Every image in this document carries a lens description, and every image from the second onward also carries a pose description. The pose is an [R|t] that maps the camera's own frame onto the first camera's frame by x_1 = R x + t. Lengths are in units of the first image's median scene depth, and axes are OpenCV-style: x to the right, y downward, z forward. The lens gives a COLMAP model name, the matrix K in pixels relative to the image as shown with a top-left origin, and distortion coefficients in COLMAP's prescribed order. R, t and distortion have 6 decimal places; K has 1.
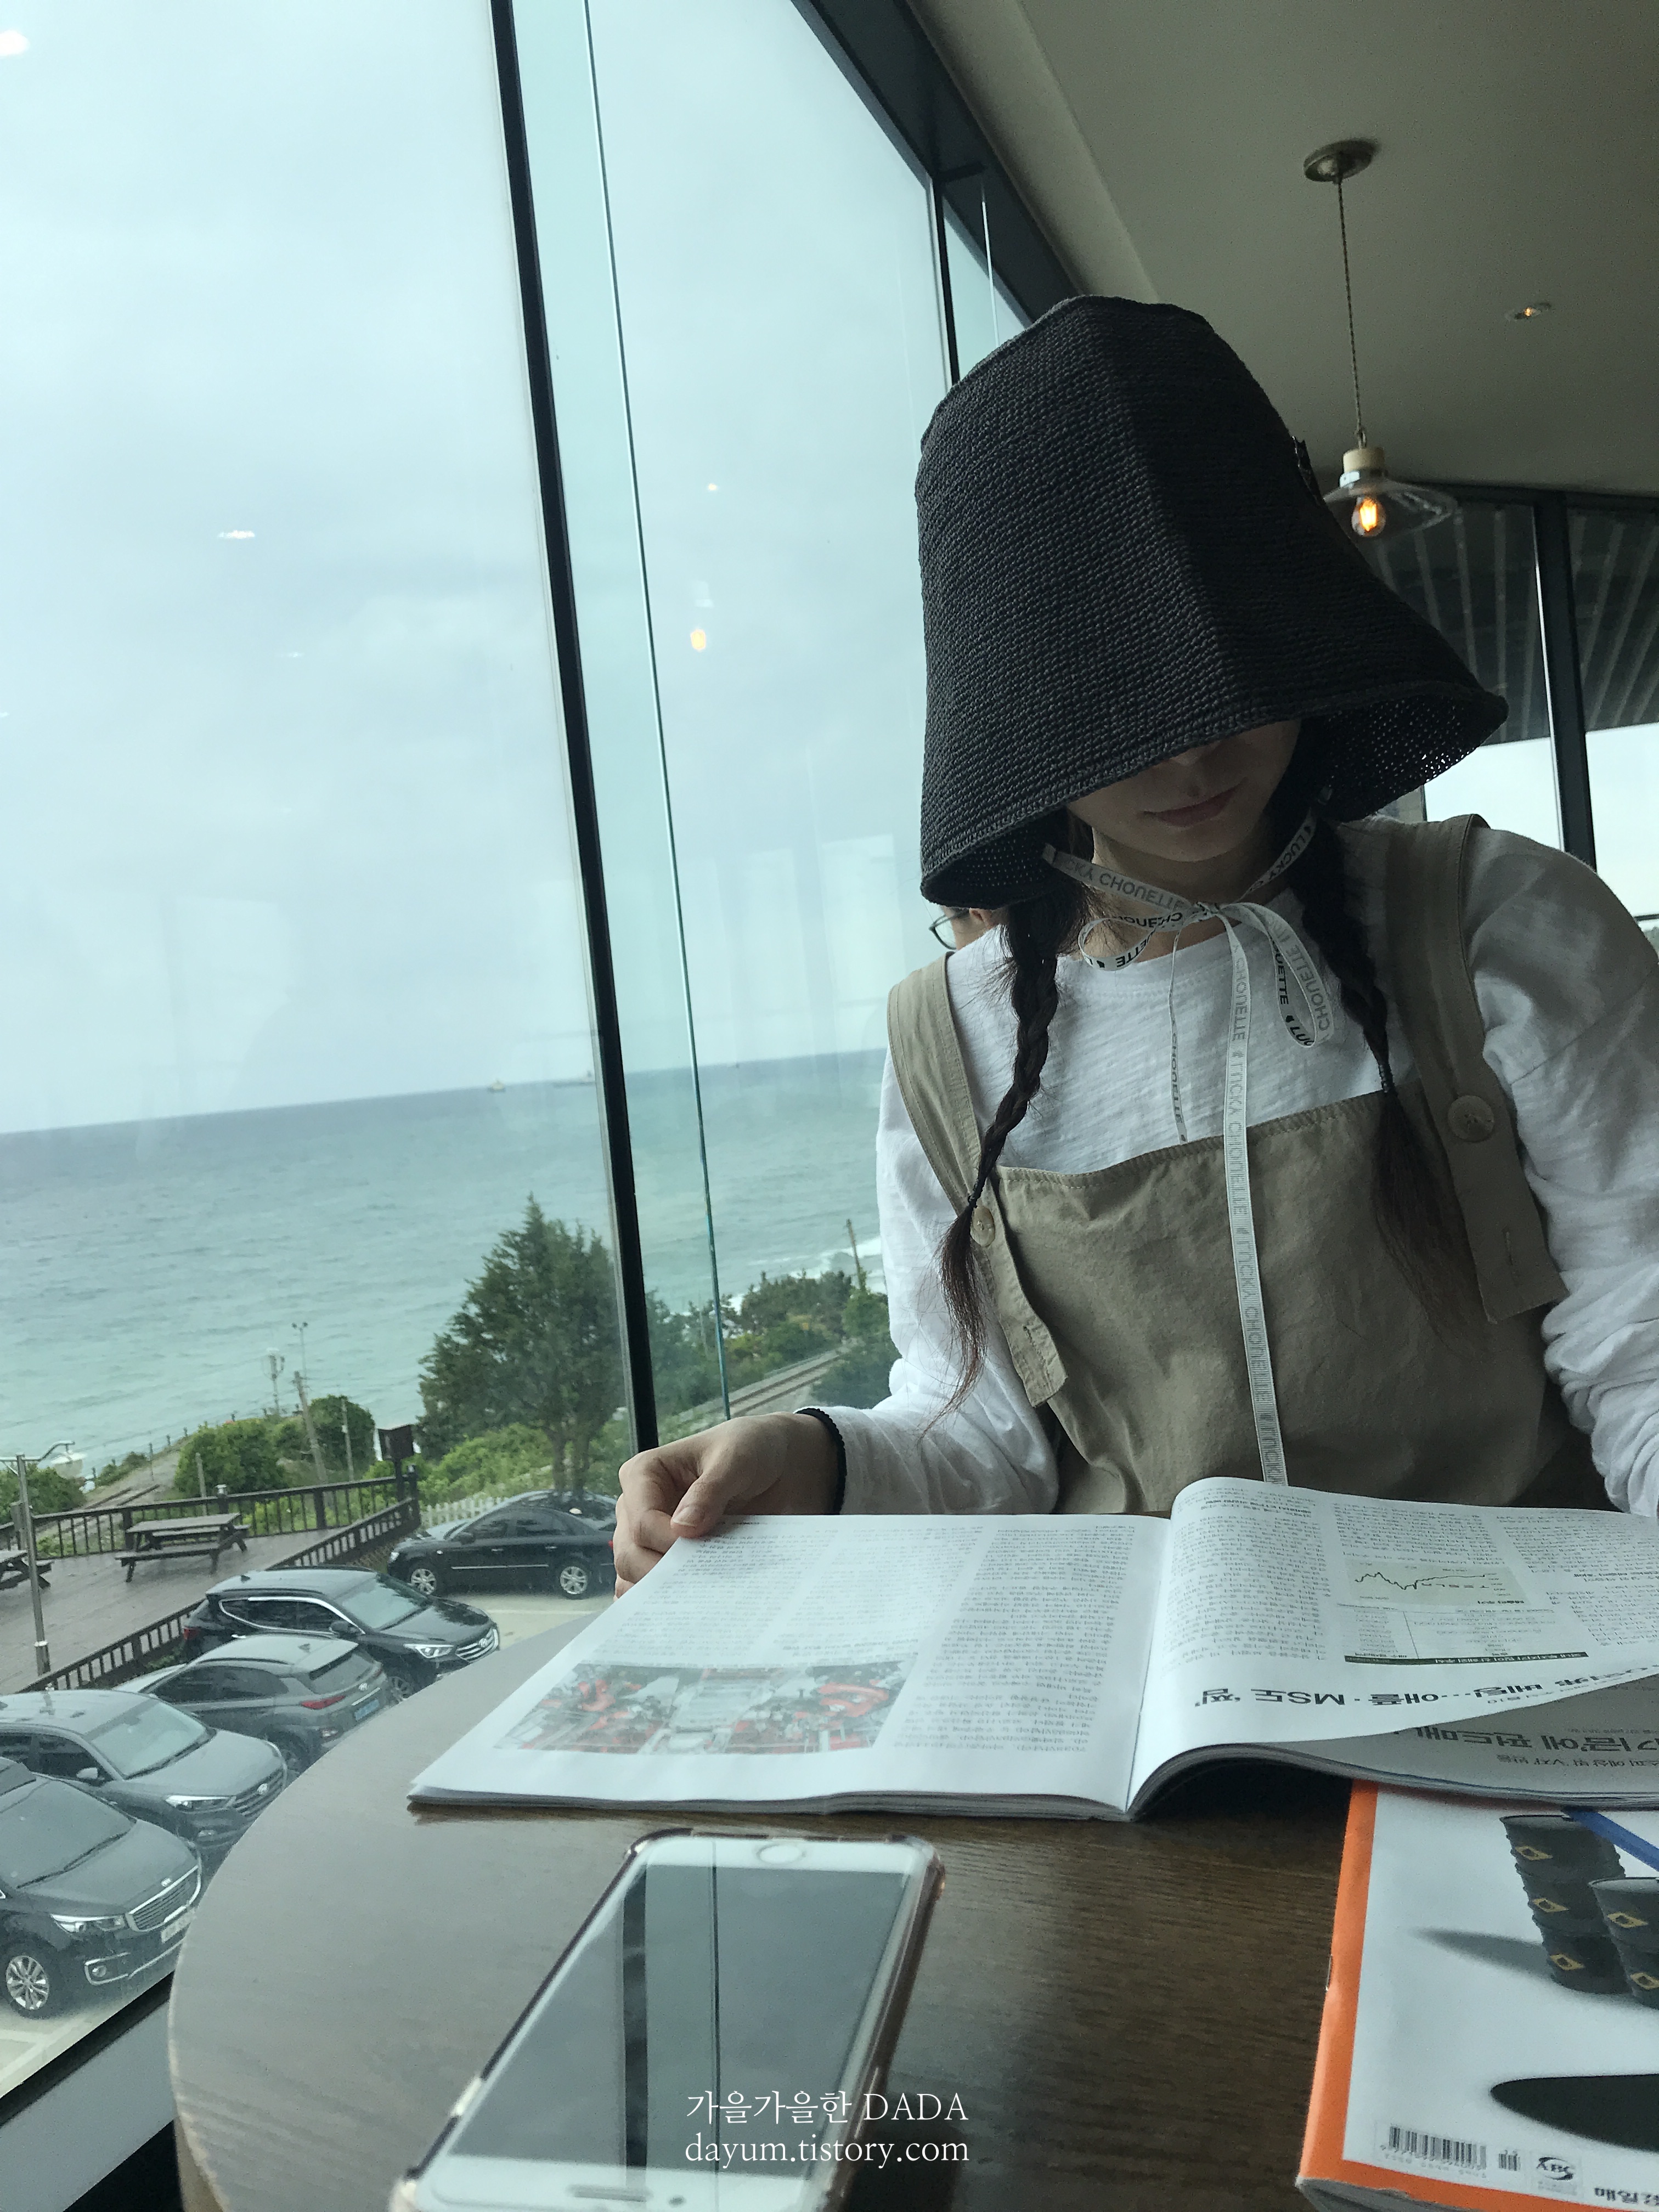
lens RADIAL K [[1661.5, 0, 829.5], [0, 1661.5, 1106.0], [0, 0, 1]] dist [-0.006904, -0.027993]
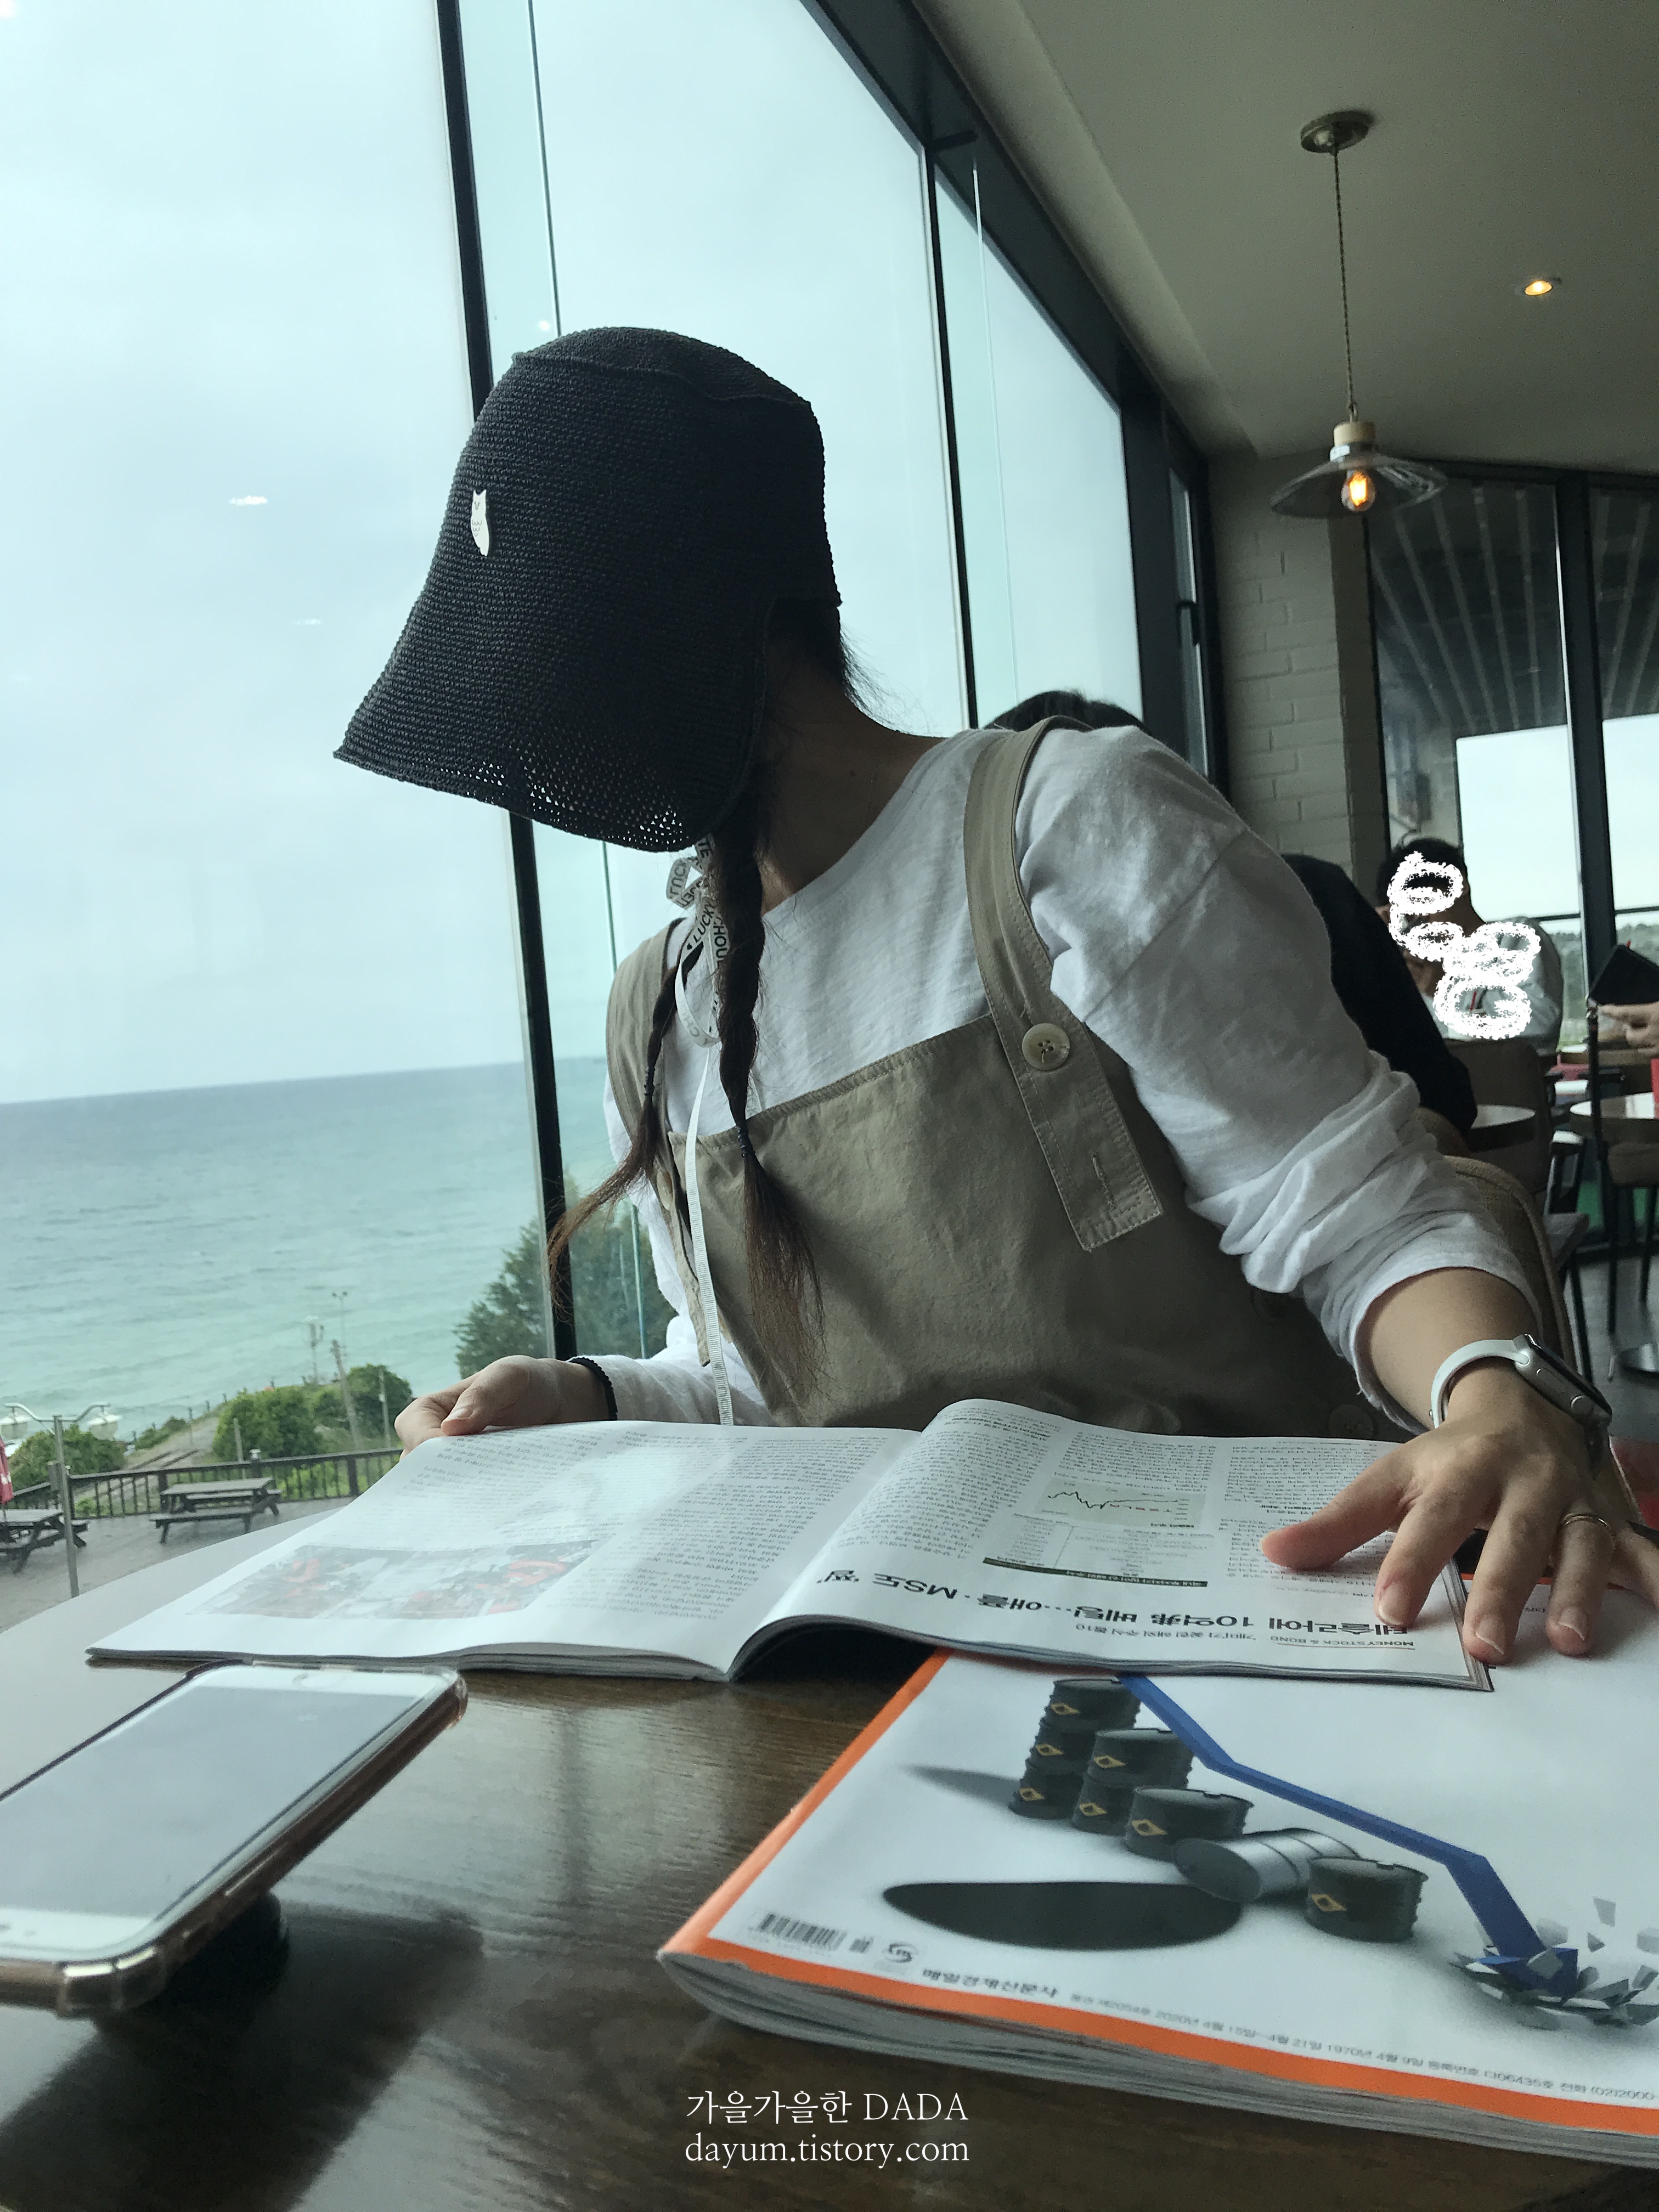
lens RADIAL K [[1661.5, 0, 829.5], [0, 1661.5, 1106.0], [0, 0, 1]] dist [-0.006904, -0.027993]
pose [[0.999619, 0.017870, -0.021039, 0.207379], [-0.017603, 0.999763, 0.012821, 0.040127], [0.021263, -0.012446, 0.999696, -0.041459]]
